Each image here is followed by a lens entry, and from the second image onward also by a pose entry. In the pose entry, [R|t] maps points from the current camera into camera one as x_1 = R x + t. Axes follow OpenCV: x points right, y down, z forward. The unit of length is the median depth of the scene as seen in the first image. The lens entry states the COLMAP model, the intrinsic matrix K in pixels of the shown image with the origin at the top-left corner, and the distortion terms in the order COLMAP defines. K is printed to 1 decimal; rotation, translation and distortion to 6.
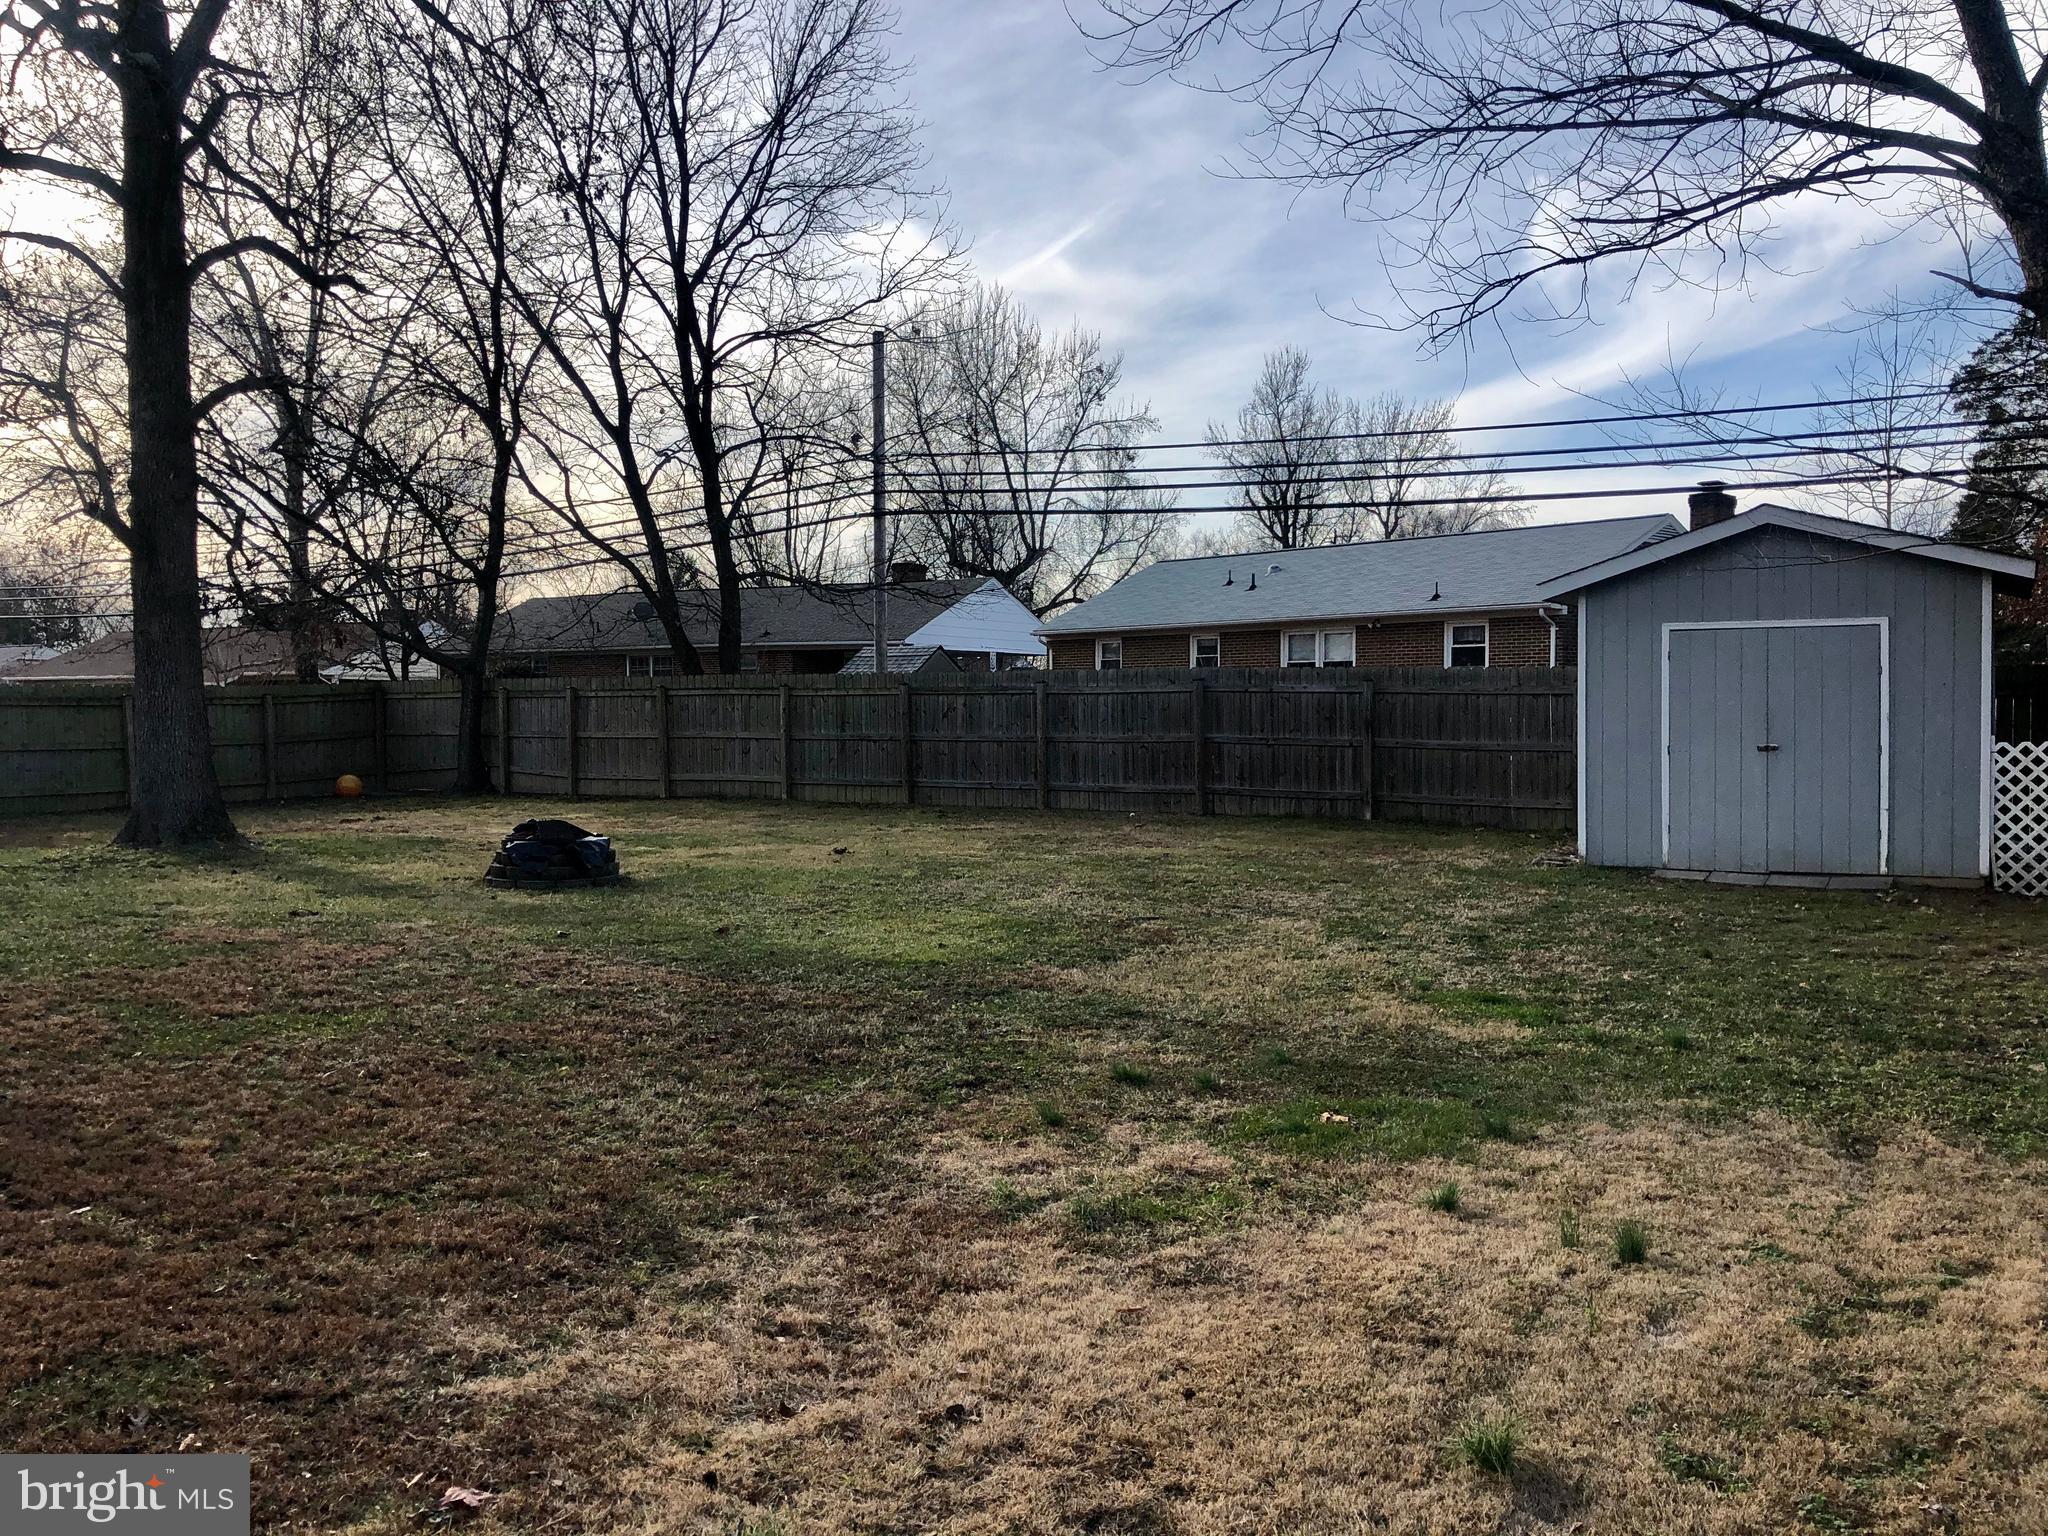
lens RADIAL K [[1680.2, 0, 1019.9], [0, 1680.2, 769.0], [0, 0, 1]] dist [0.059646, -0.070935]
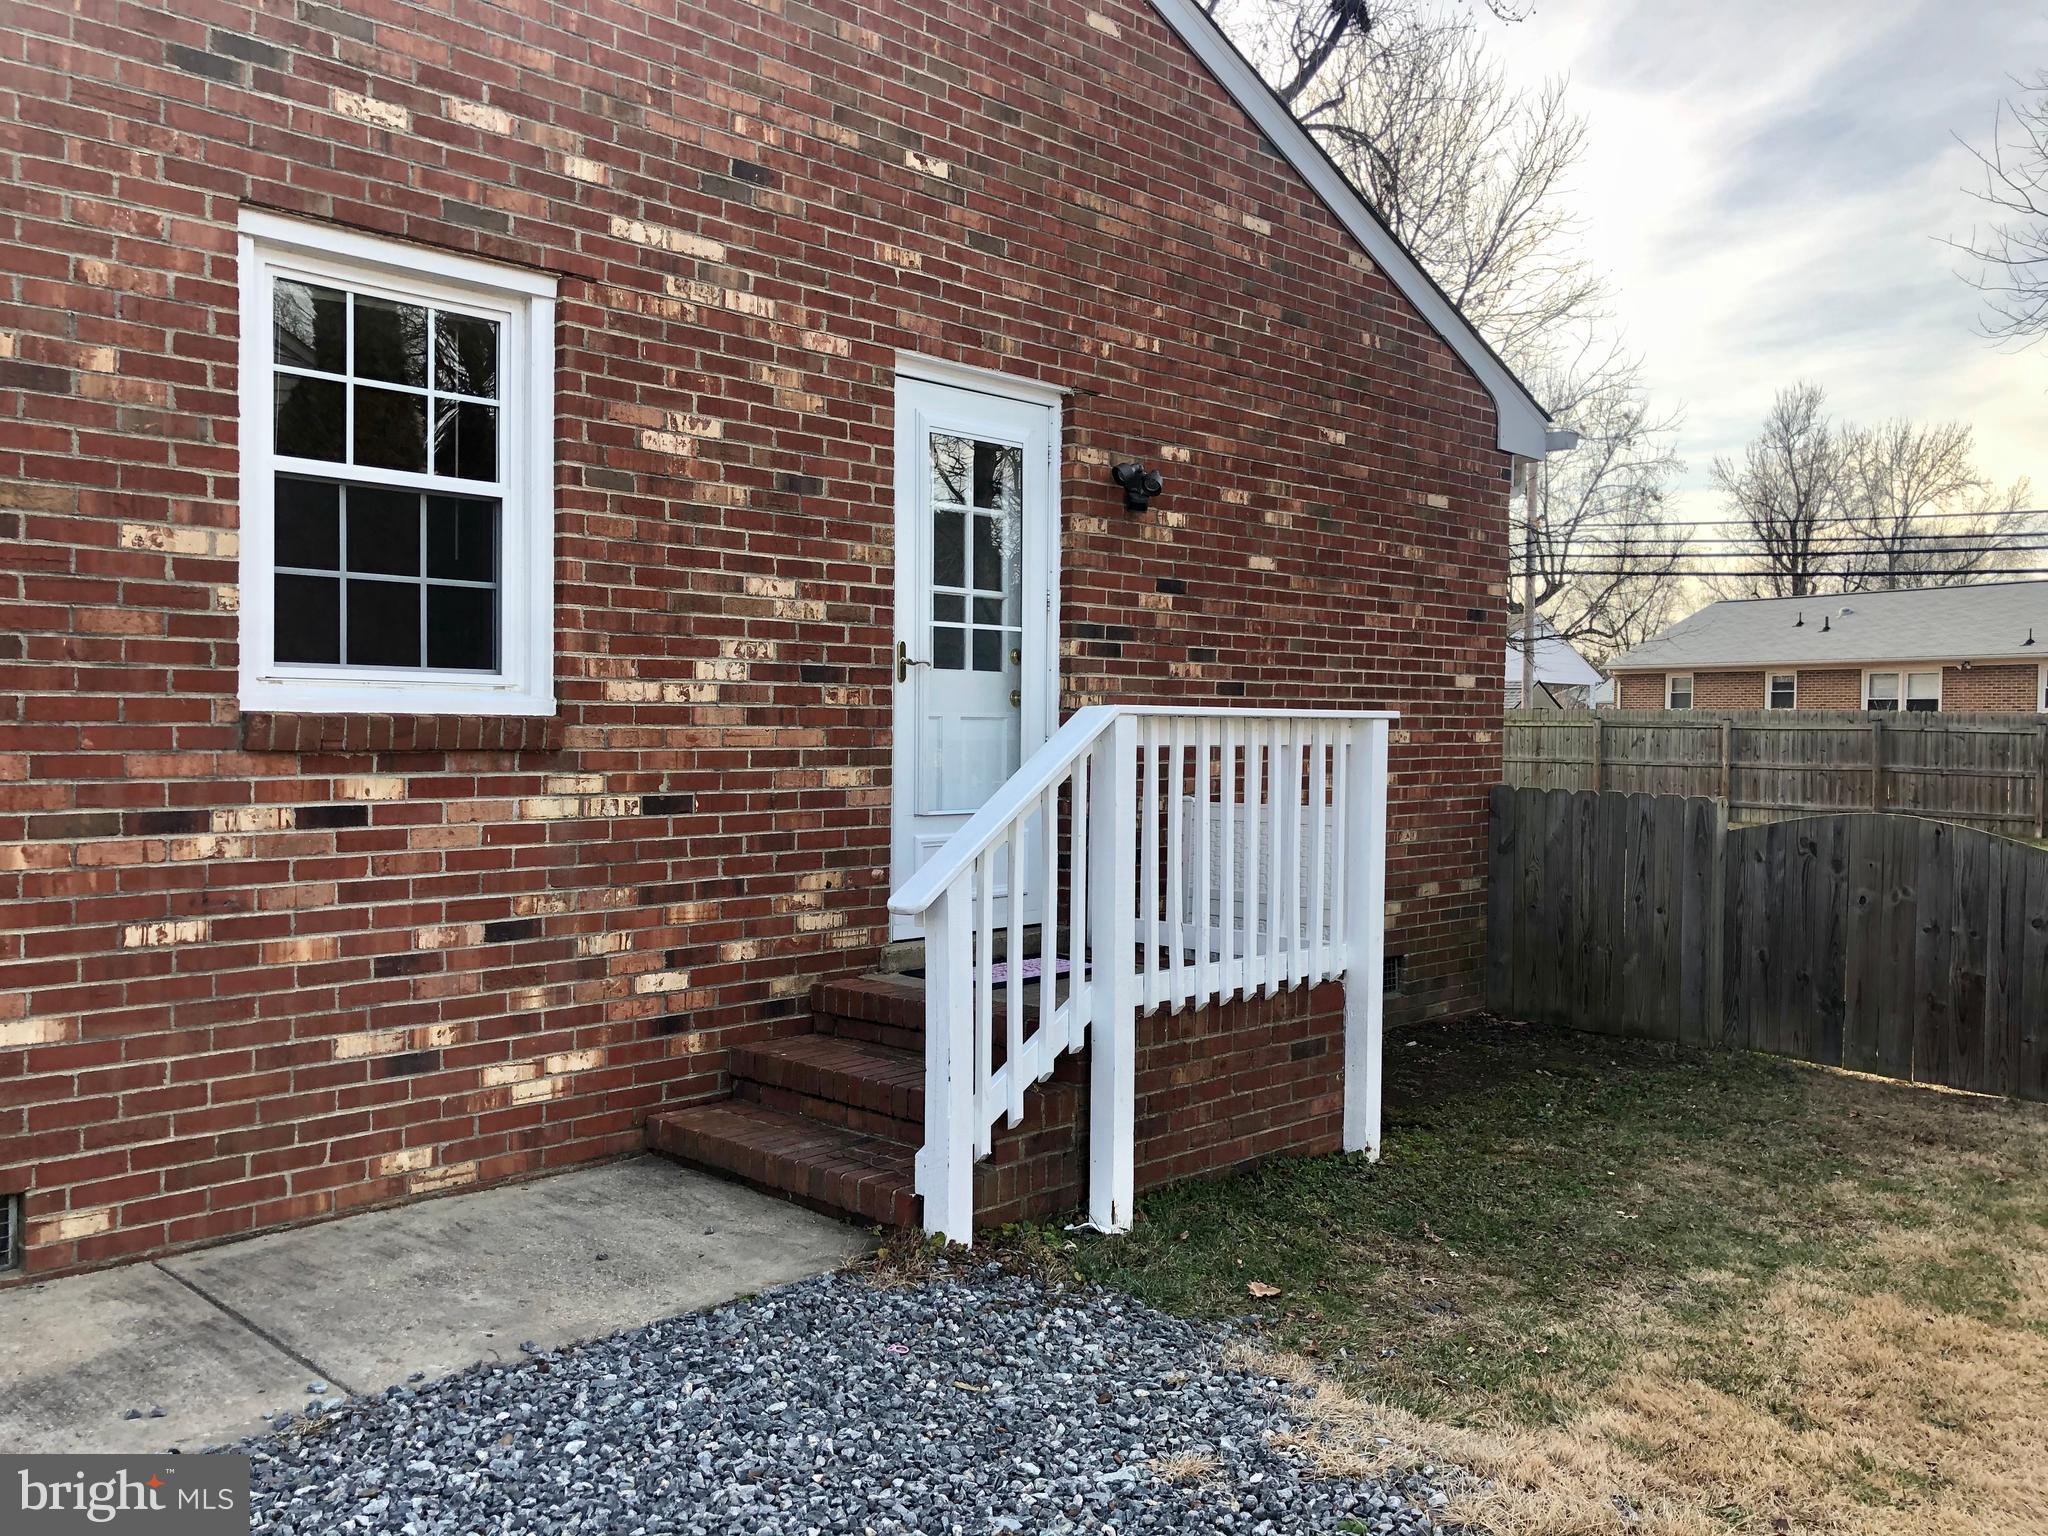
lens RADIAL K [[1680.2, 0, 1028.2], [0, 1680.2, 767.3], [0, 0, 1]] dist [0.059646, -0.070935]
pose [[0.974870, 0.023625, -0.221519, -0.116498], [-0.025777, 0.999644, -0.006826, 0.003059], [0.221279, 0.012365, 0.975132, -0.182345]]
